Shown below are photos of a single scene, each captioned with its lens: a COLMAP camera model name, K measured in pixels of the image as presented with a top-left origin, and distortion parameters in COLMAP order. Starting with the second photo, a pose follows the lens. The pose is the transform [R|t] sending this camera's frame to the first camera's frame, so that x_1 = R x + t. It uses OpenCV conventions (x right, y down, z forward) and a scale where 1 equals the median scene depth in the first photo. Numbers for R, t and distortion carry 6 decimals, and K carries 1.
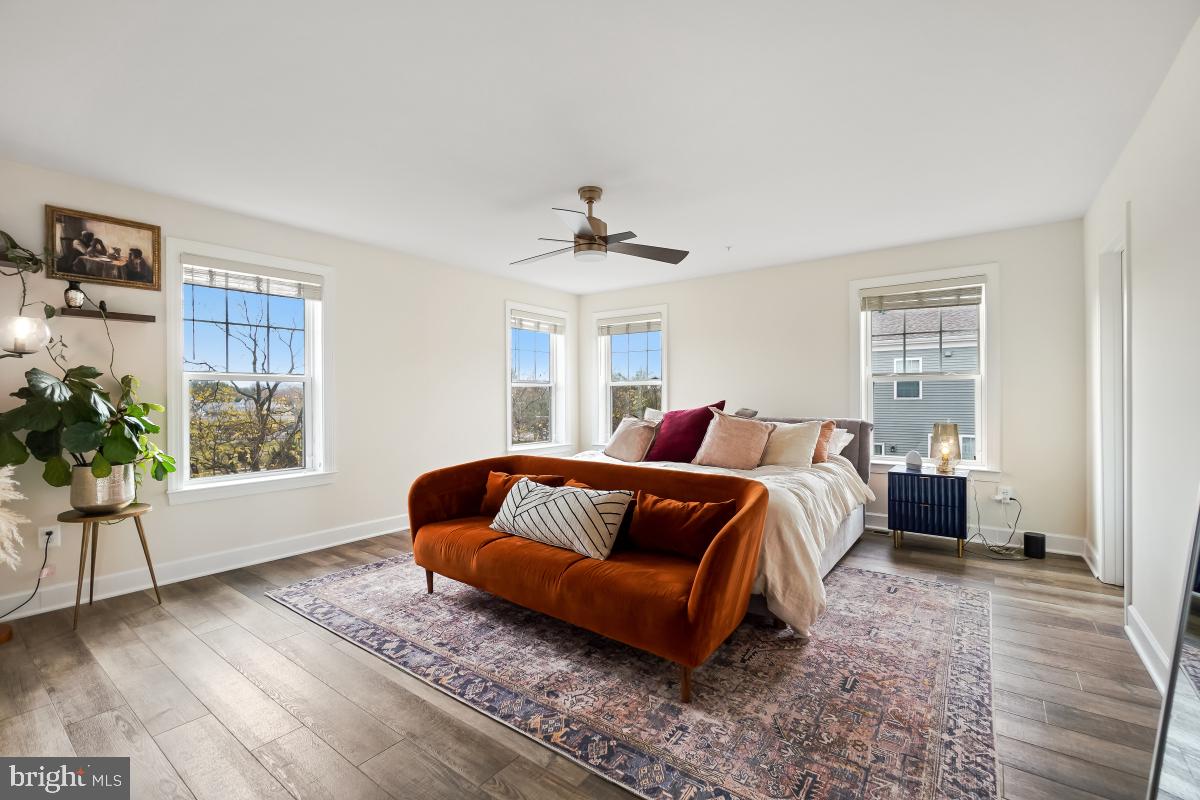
lens RADIAL K [[530.4, 0, 597.0], [0, 530.4, 394.7], [0, 0, 1]] dist [0.001005, -0.000092]
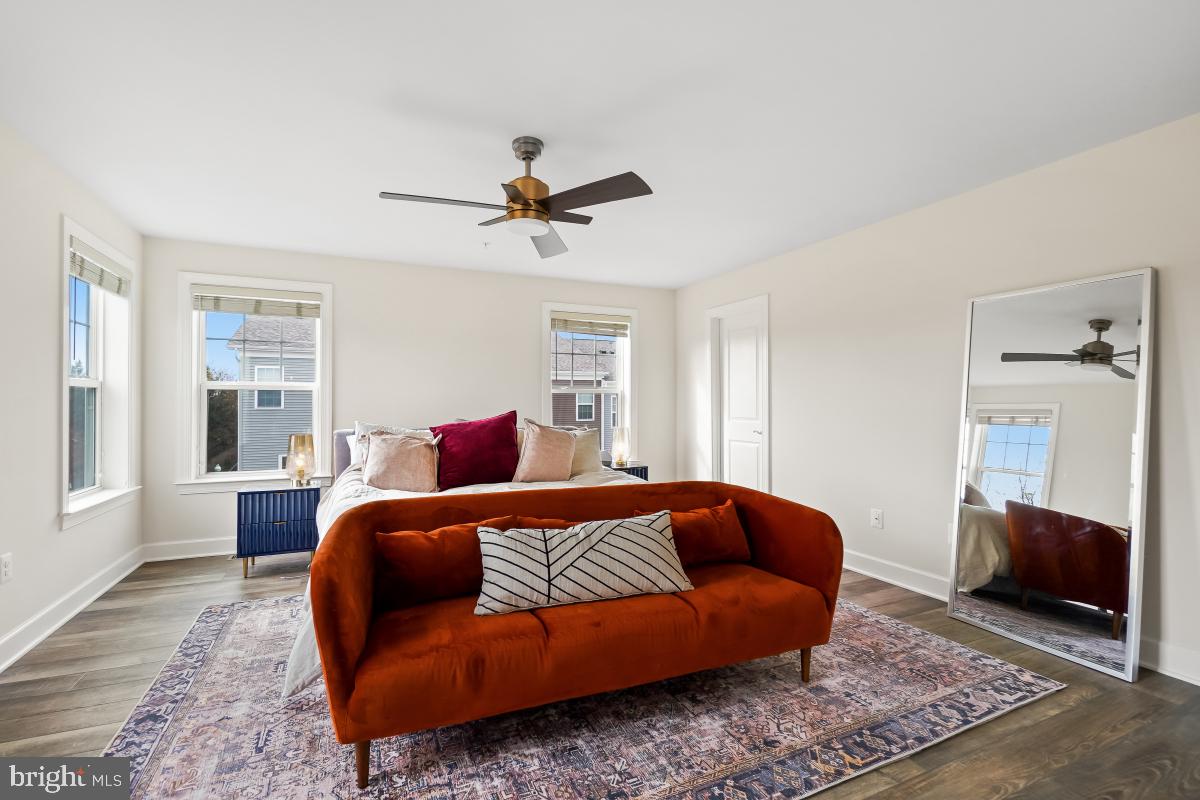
lens RADIAL K [[541.7, 0, 600.0], [0, 541.7, 400.0], [0, 0, 1]] dist [-0.001618, -0.000399]
pose [[0.467915, 0.011788, 0.883695, -0.851476], [-0.005669, 0.999931, -0.010337, 0.001713], [-0.883755, -0.000173, 0.467949, 0.690288]]
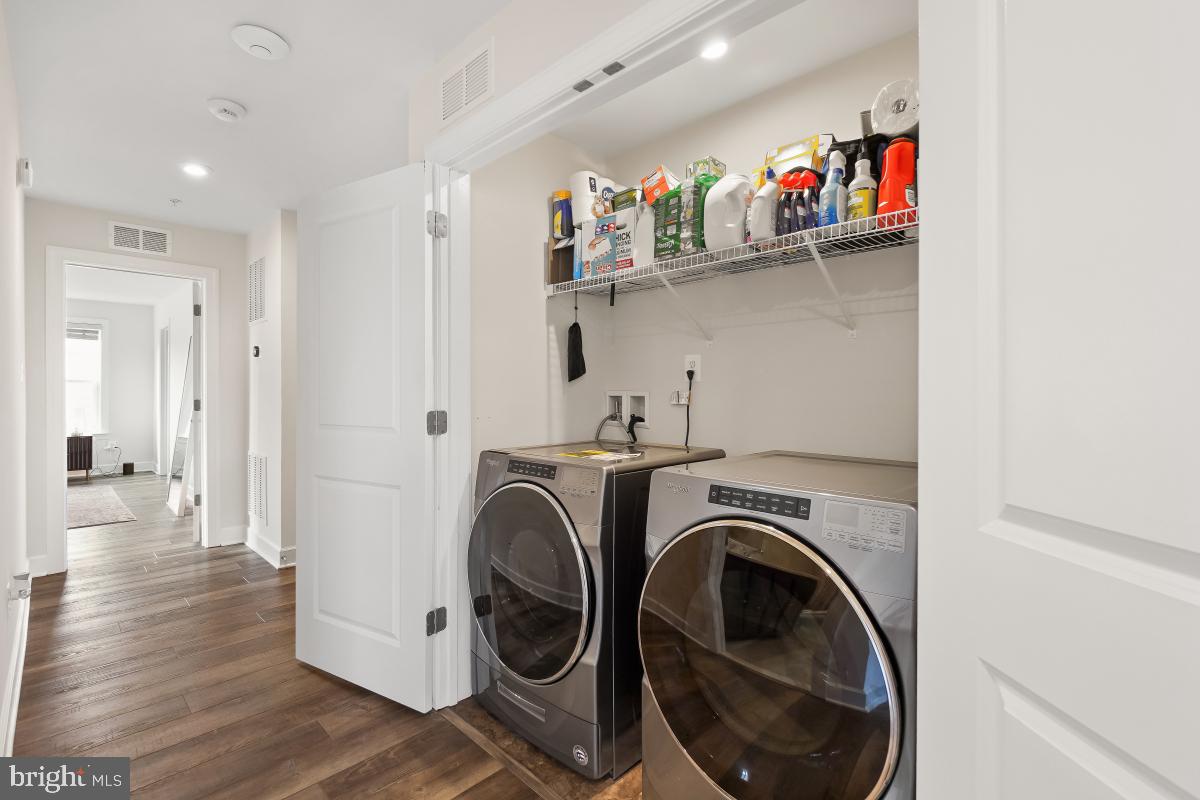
lens RADIAL K [[530.4, 0, 597.0], [0, 530.4, 394.7], [0, 0, 1]] dist [0.001005, -0.000092]
pose [[0.138109, 0.006399, 0.990396, -1.287132], [-0.010478, 0.999933, -0.004999, 0.002005], [-0.990362, -0.009687, 0.138167, -1.437615]]
